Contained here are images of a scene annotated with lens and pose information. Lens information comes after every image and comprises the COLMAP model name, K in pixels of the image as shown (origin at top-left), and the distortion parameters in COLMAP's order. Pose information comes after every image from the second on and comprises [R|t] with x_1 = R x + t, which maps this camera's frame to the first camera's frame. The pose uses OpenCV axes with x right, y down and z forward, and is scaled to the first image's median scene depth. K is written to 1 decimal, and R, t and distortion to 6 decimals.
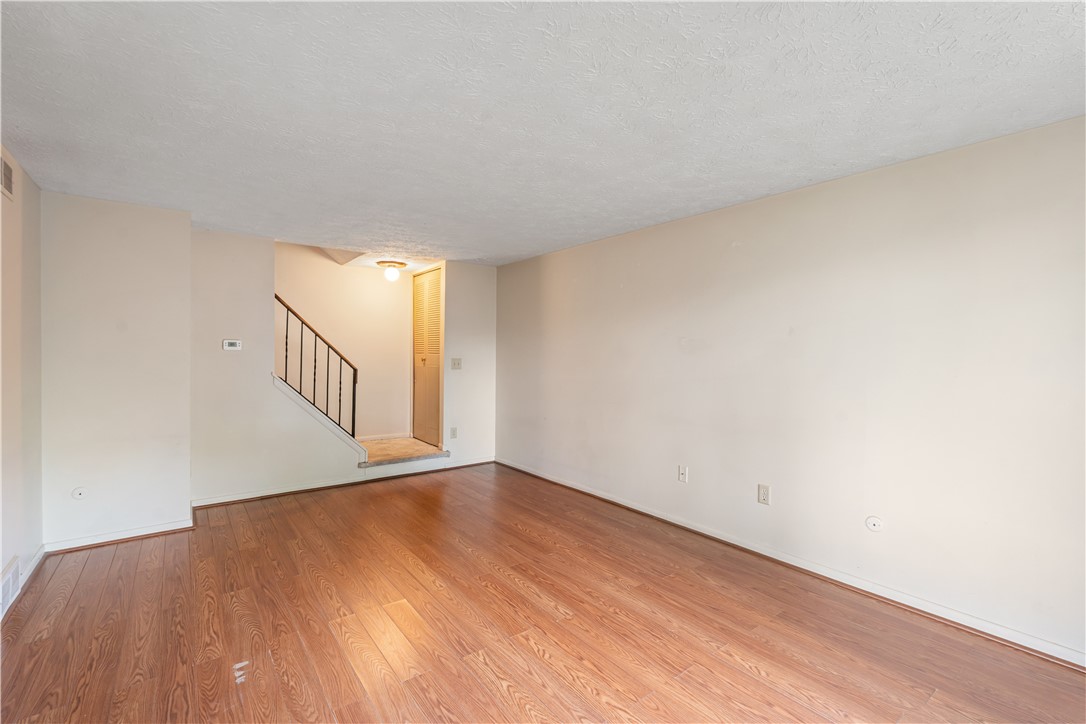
lens RADIAL K [[486.9, 0, 549.6], [0, 486.9, 363.0], [0, 0, 1]] dist [0.001316, -0.000078]
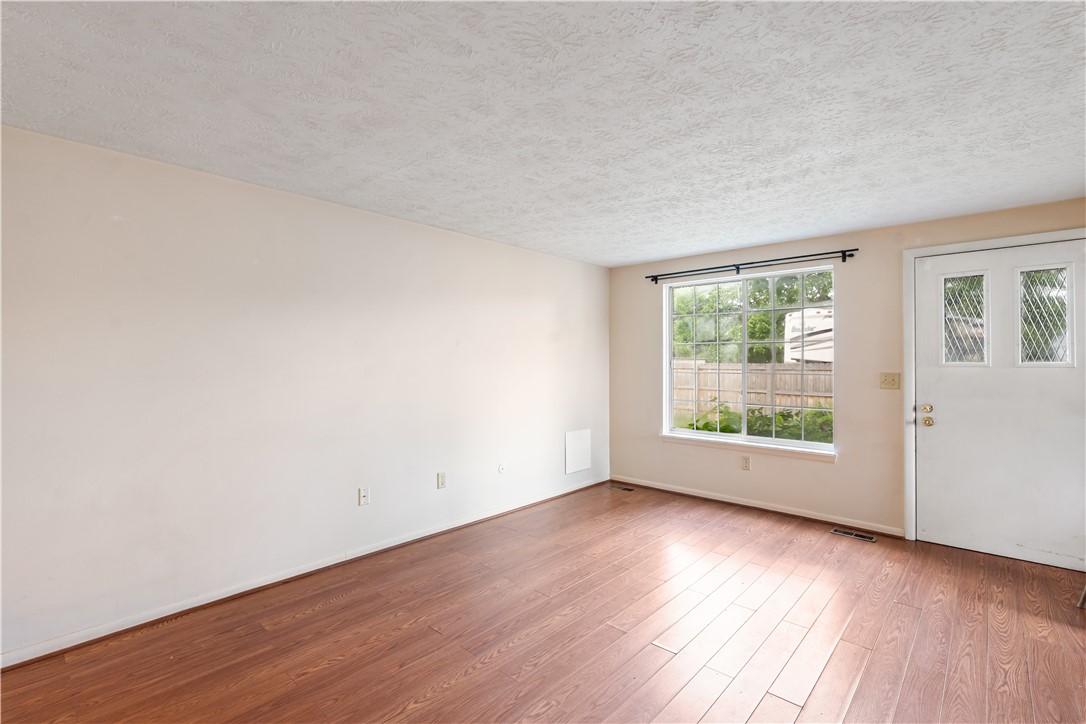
lens RADIAL K [[486.9, 0, 549.6], [0, 486.9, 363.0], [0, 0, 1]] dist [0.001316, -0.000078]
pose [[-0.175698, -0.013292, 0.984354, -0.750352], [0.020903, 0.999633, 0.017229, -0.026769], [-0.984222, 0.023603, -0.175356, 0.931381]]
